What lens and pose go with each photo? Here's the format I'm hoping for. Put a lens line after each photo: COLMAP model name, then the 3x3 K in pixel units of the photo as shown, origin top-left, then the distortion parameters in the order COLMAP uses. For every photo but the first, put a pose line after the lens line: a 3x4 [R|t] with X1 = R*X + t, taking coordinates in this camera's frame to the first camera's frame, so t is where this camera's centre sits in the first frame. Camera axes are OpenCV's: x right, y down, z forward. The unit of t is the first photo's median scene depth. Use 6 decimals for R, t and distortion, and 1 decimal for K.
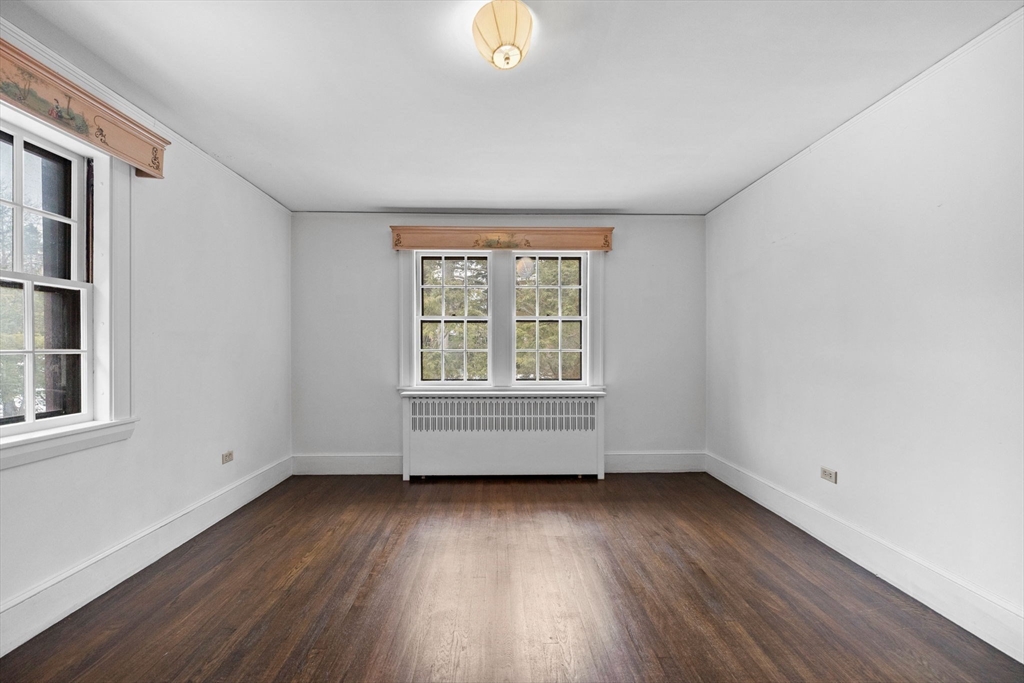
lens RADIAL K [[439.4, 0, 514.2], [0, 439.4, 356.2], [0, 0, 1]] dist [0.002549, -0.000812]
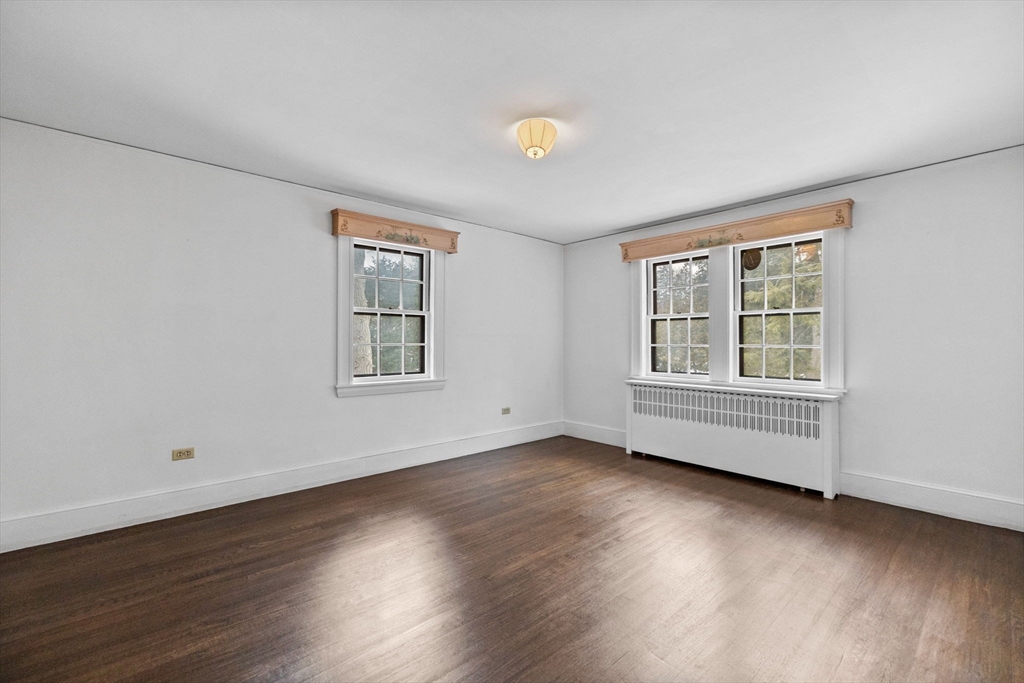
lens RADIAL K [[439.4, 0, 517.4], [0, 439.4, 346.9], [0, 0, 1]] dist [0.002549, -0.000812]
pose [[0.650104, 0.009627, -0.759785, 0.464881], [-0.016859, 0.999856, -0.001756, -0.001355], [0.759659, 0.013950, 0.650172, -0.012853]]
